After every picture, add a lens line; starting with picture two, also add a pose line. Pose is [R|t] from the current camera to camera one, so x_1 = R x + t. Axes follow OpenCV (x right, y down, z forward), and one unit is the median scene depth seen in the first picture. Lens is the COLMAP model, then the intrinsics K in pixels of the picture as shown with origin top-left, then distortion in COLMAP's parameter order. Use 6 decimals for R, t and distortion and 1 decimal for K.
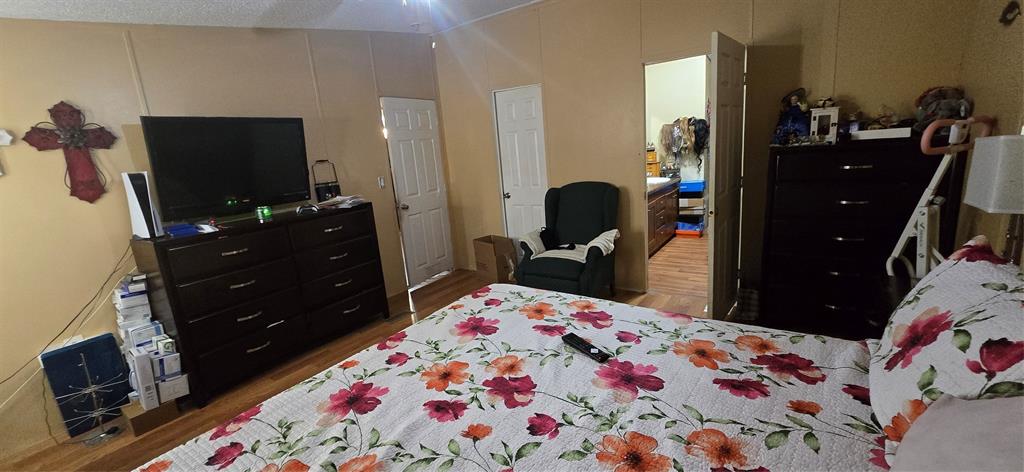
lens RADIAL K [[416.9, 0, 508.7], [0, 416.9, 239.9], [0, 0, 1]] dist [-0.002937, 0.000661]
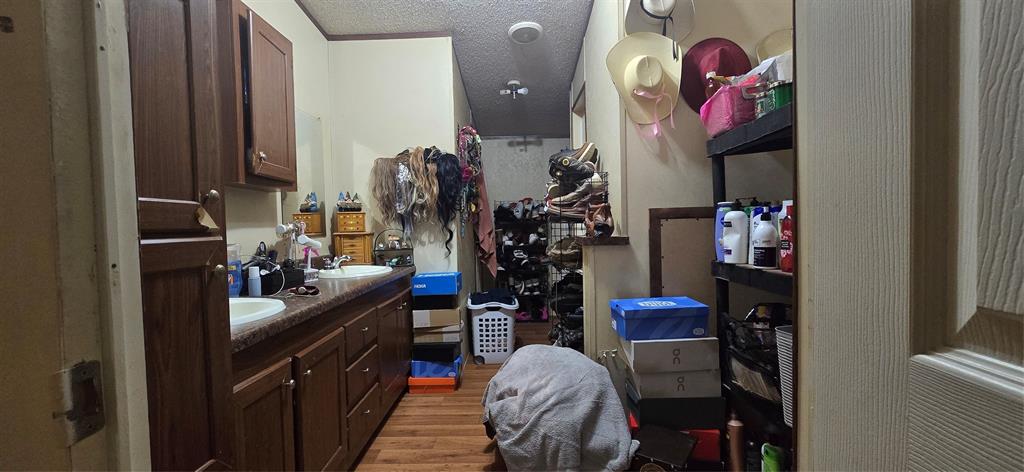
lens RADIAL K [[416.9, 0, 508.2], [0, 416.9, 242.3], [0, 0, 1]] dist [-0.002937, 0.000661]
pose [[0.831327, 0.046858, 0.553805, 0.236035], [0.072936, 0.978624, -0.192288, -0.076394], [-0.550977, 0.200246, 0.810139, 0.546452]]
